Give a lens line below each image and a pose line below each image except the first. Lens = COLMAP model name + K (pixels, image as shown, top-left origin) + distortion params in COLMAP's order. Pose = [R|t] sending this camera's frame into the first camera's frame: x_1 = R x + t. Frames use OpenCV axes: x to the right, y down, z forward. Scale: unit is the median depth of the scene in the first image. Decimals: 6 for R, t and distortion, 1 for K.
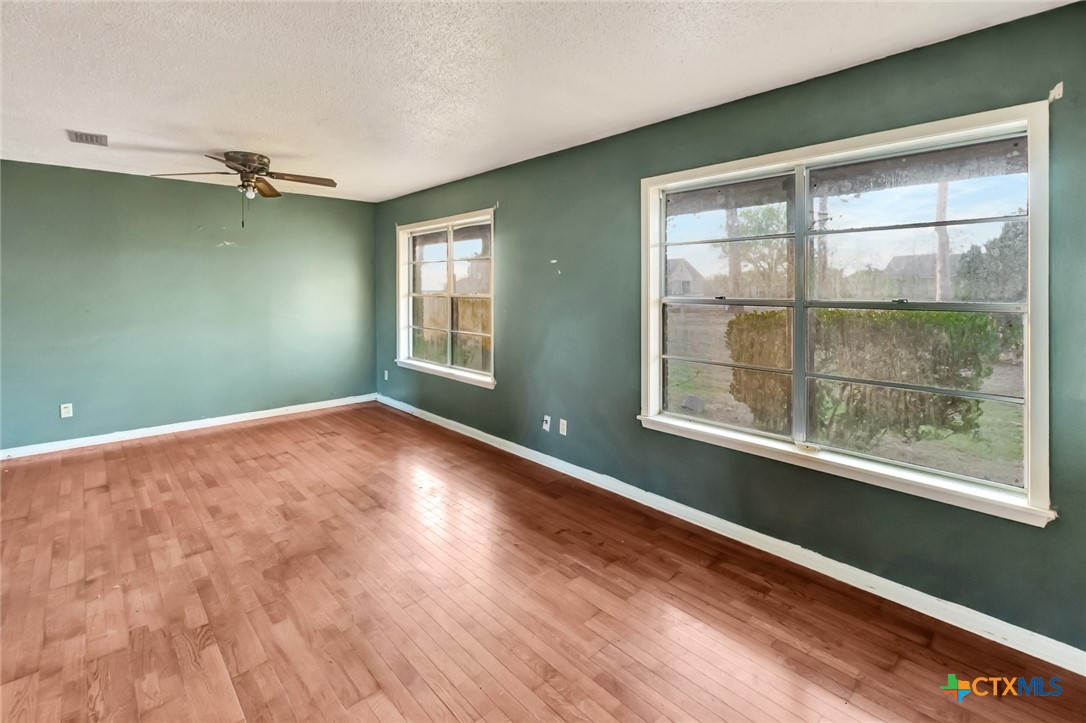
lens RADIAL K [[495.4, 0, 550.2], [0, 495.4, 290.7], [0, 0, 1]] dist [0.002987, -0.001950]
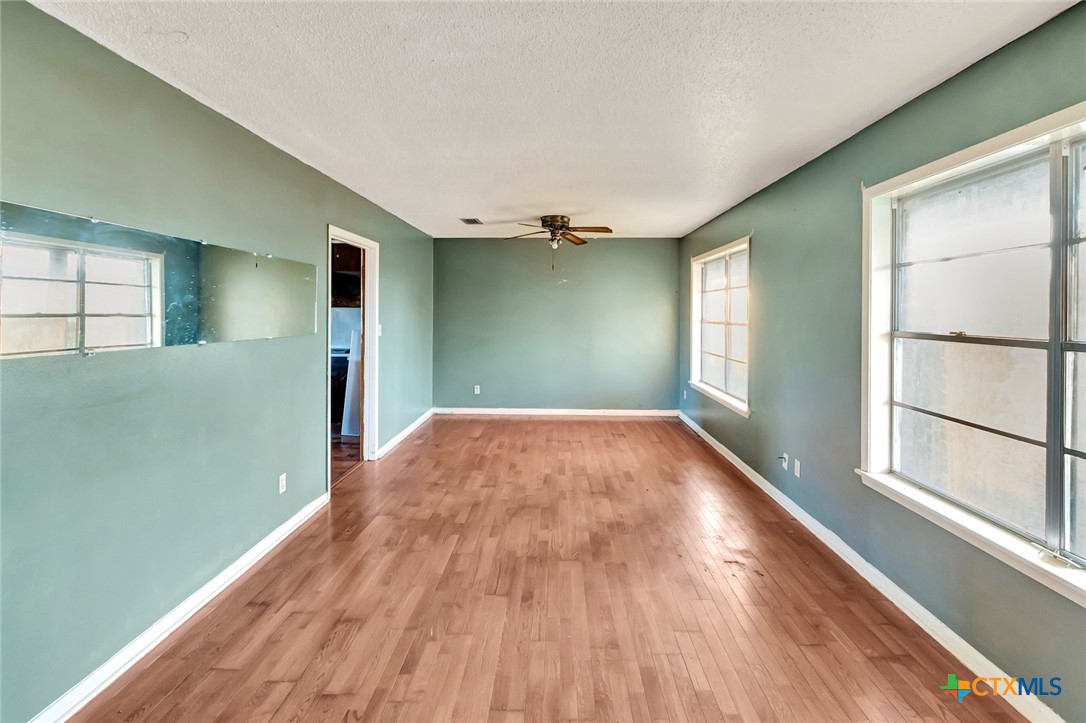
lens RADIAL K [[495.4, 0, 557.5], [0, 495.4, 312.1], [0, 0, 1]] dist [0.002987, -0.001950]
pose [[0.719110, 0.004898, -0.694879, 0.442488], [-0.011294, 0.999925, -0.004640, -0.007257], [0.694804, 0.011184, 0.719112, 0.033649]]
